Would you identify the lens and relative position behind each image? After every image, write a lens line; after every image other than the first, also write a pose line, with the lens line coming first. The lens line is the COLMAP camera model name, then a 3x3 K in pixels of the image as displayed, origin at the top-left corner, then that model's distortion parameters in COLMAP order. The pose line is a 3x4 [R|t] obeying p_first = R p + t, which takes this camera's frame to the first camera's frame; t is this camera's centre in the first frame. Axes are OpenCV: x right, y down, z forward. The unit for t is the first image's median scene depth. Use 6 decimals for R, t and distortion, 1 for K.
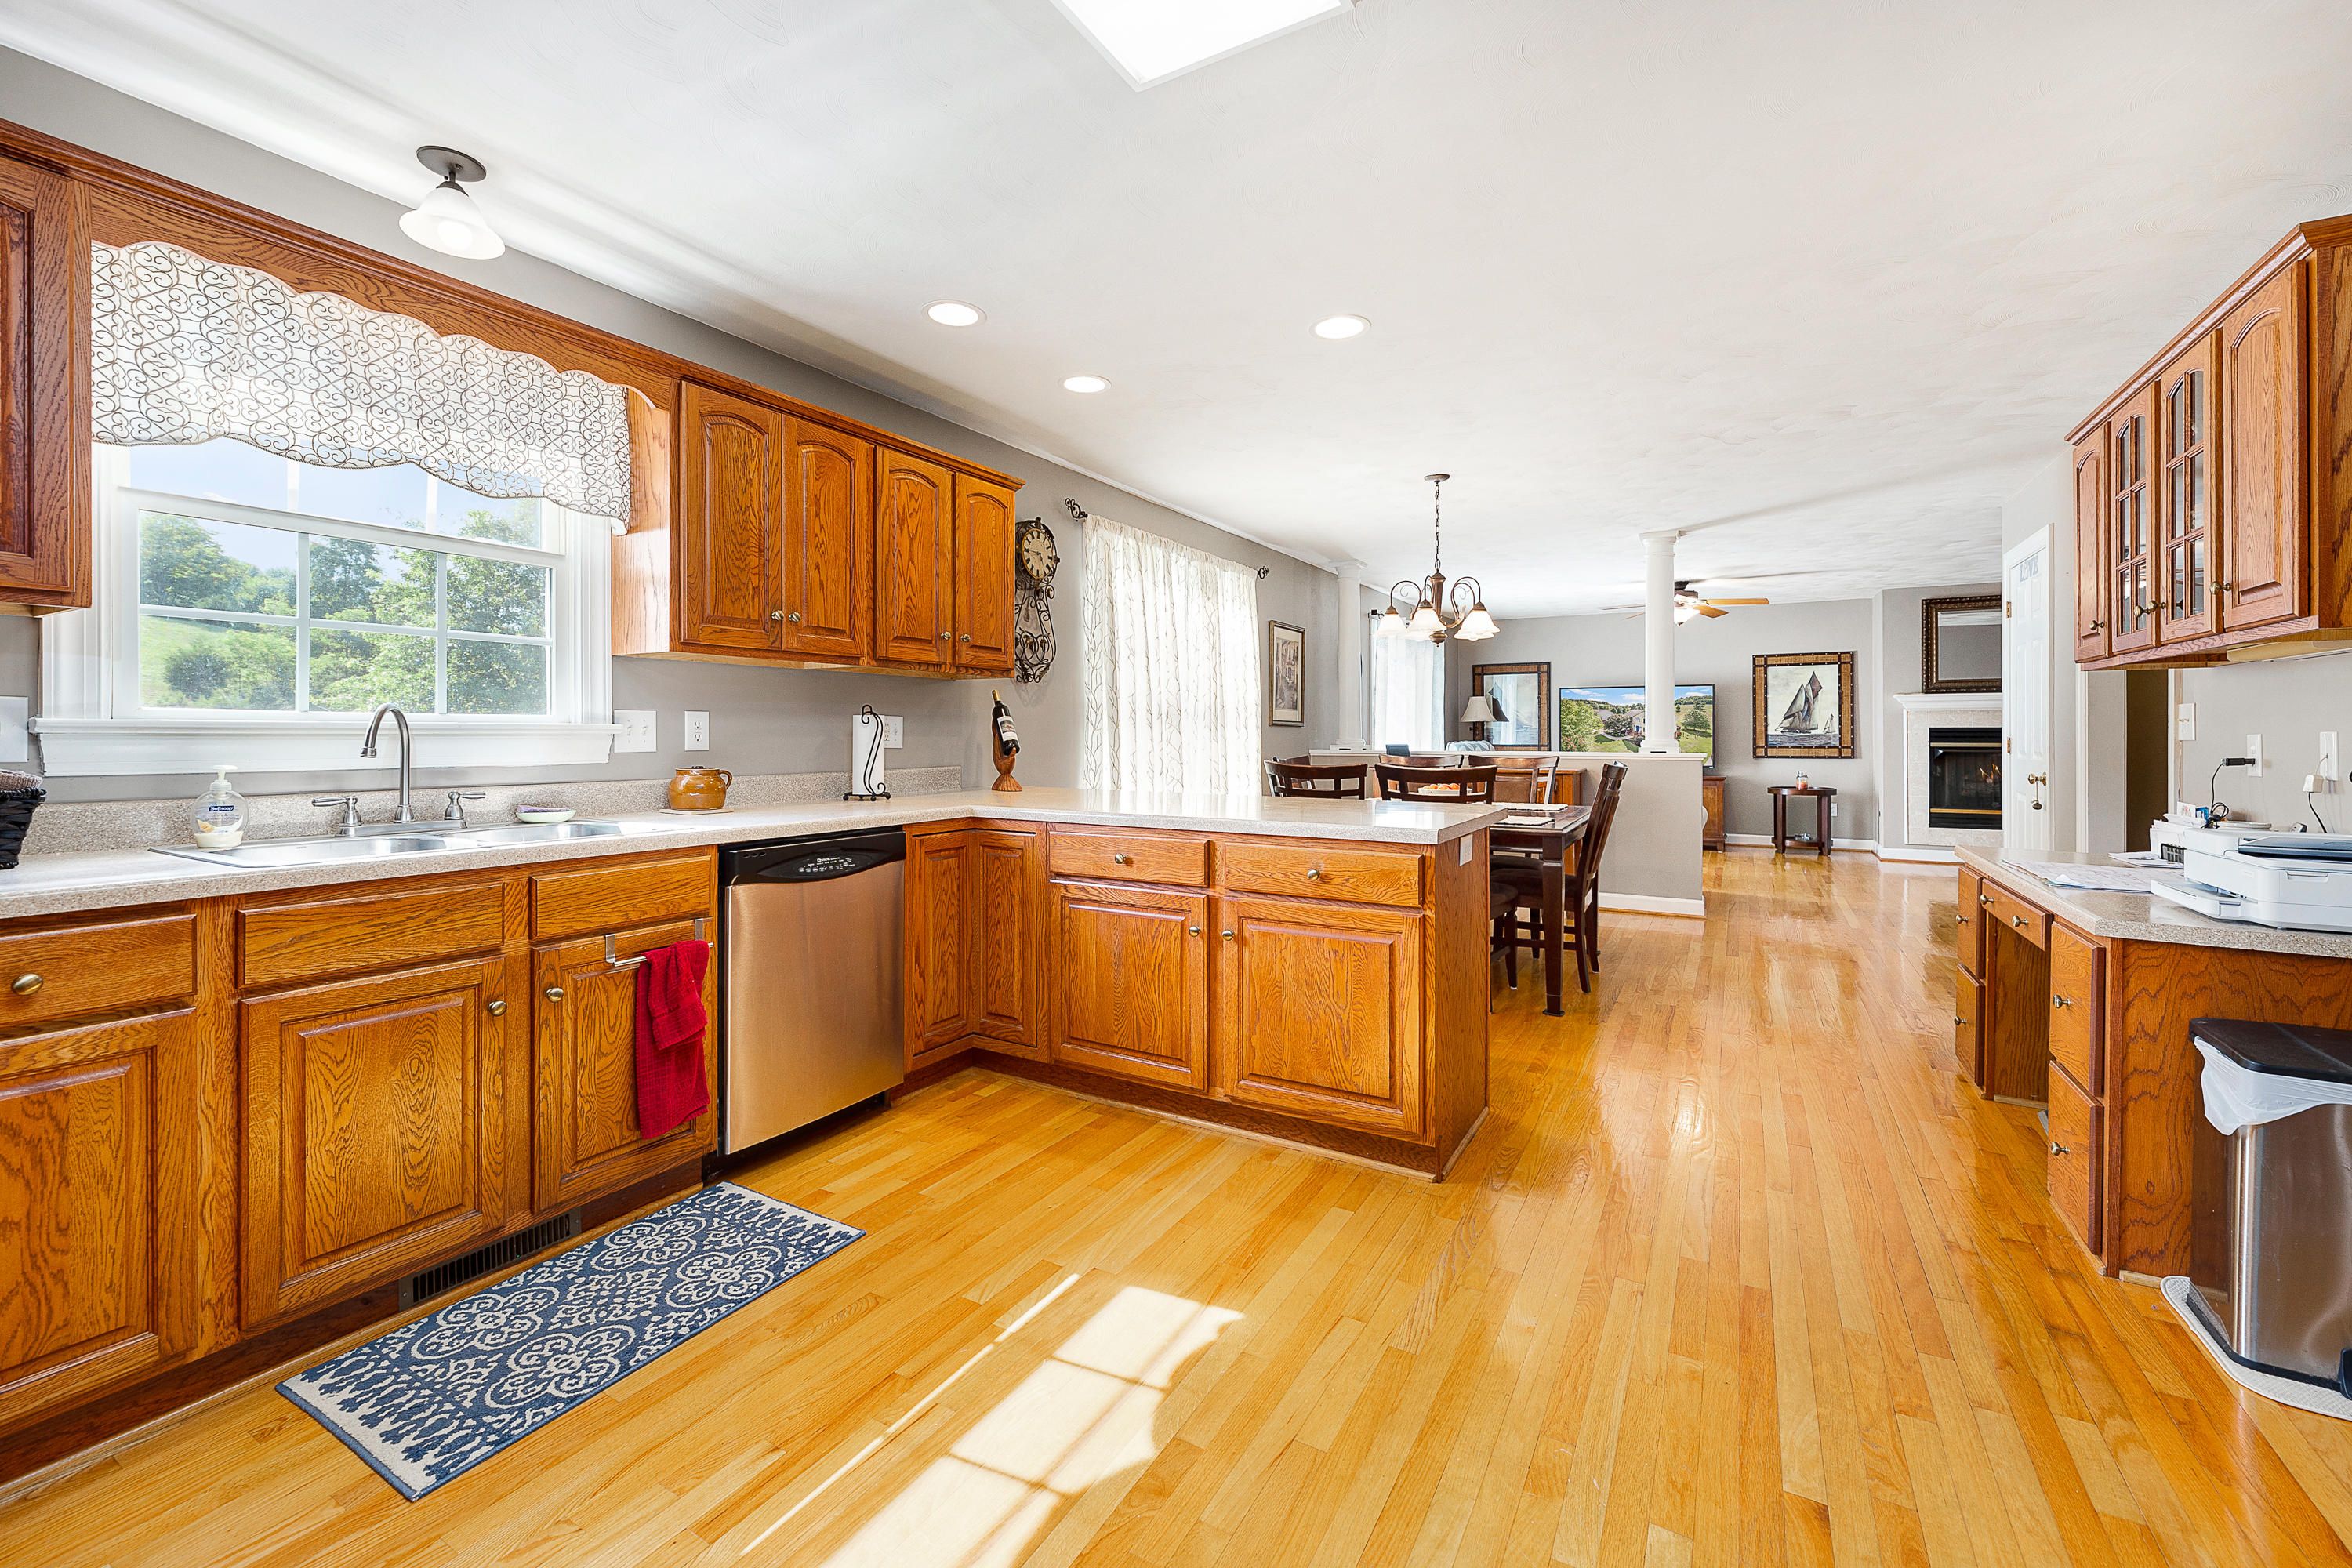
lens RADIAL K [[960.7, 0, 1164.6], [0, 960.7, 729.4], [0, 0, 1]] dist [0.002354, -0.000332]
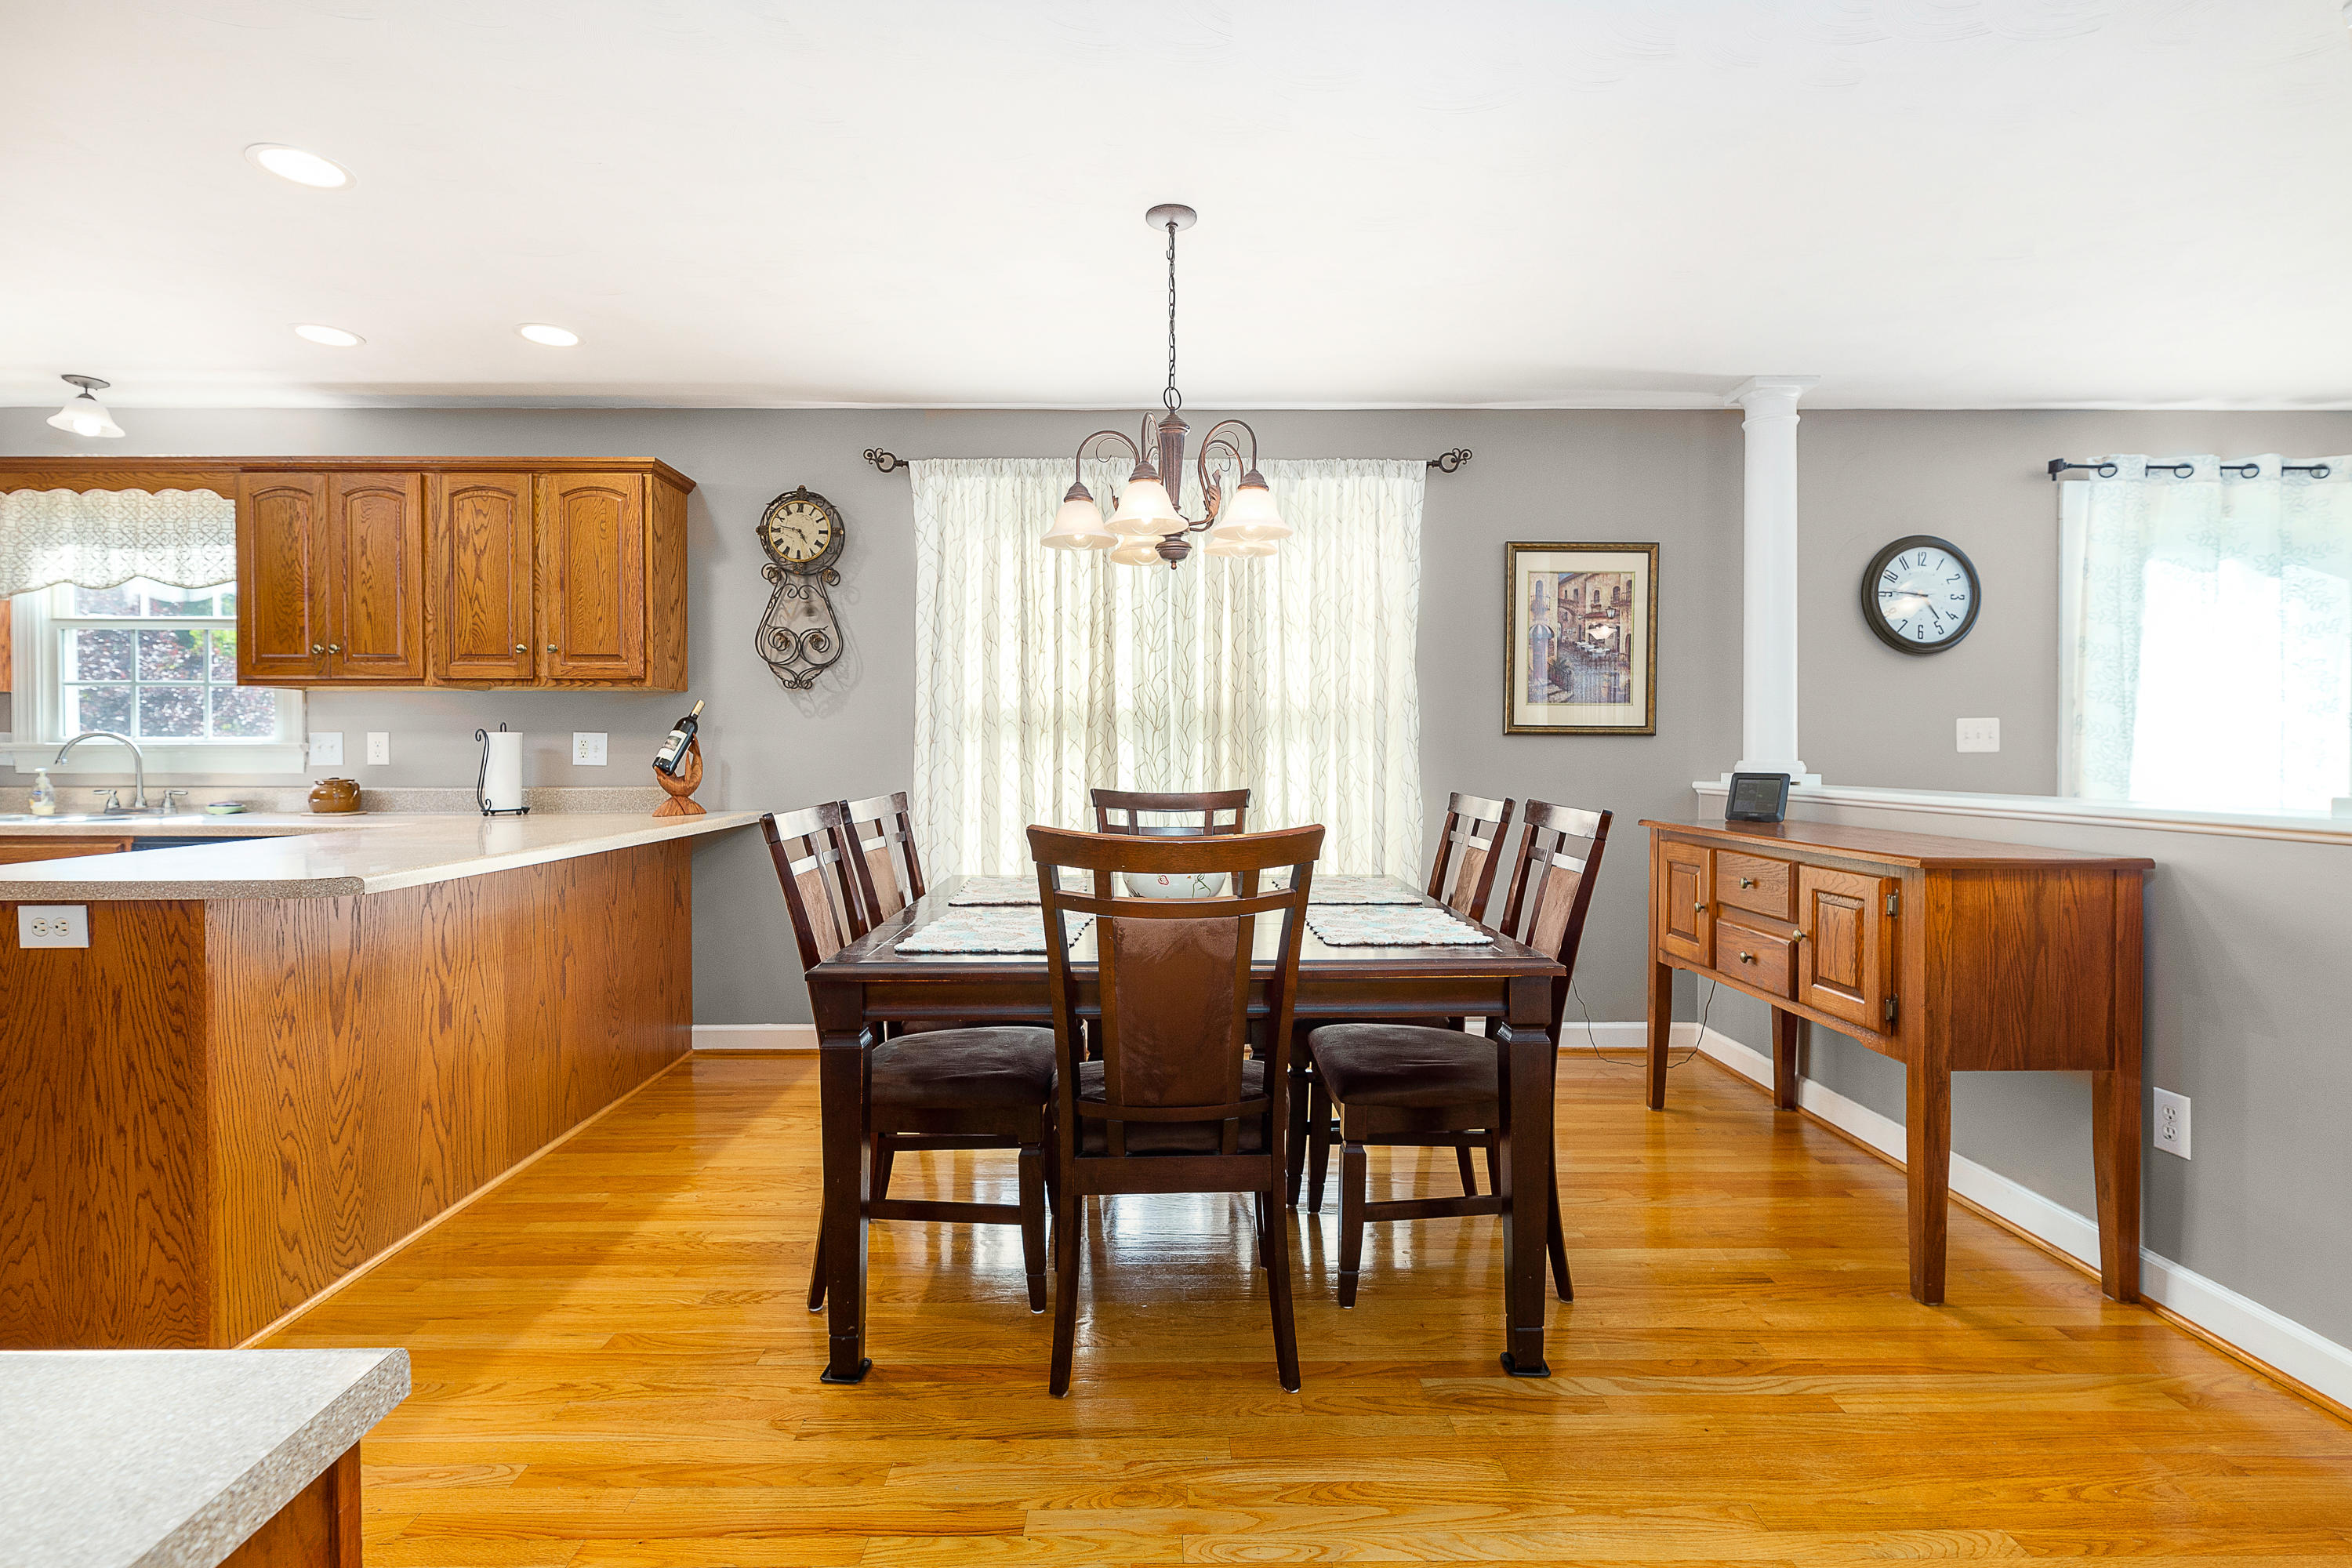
lens RADIAL K [[1102.3, 0, 1157.9], [0, 1102.3, 770.2], [0, 0, 1]] dist [-0.000419, 0.000114]
pose [[0.518256, 0.012843, -0.855129, 1.084749], [0.003918, 0.999841, 0.017391, 0.007425], [0.855217, -0.012363, 0.518123, 1.008343]]
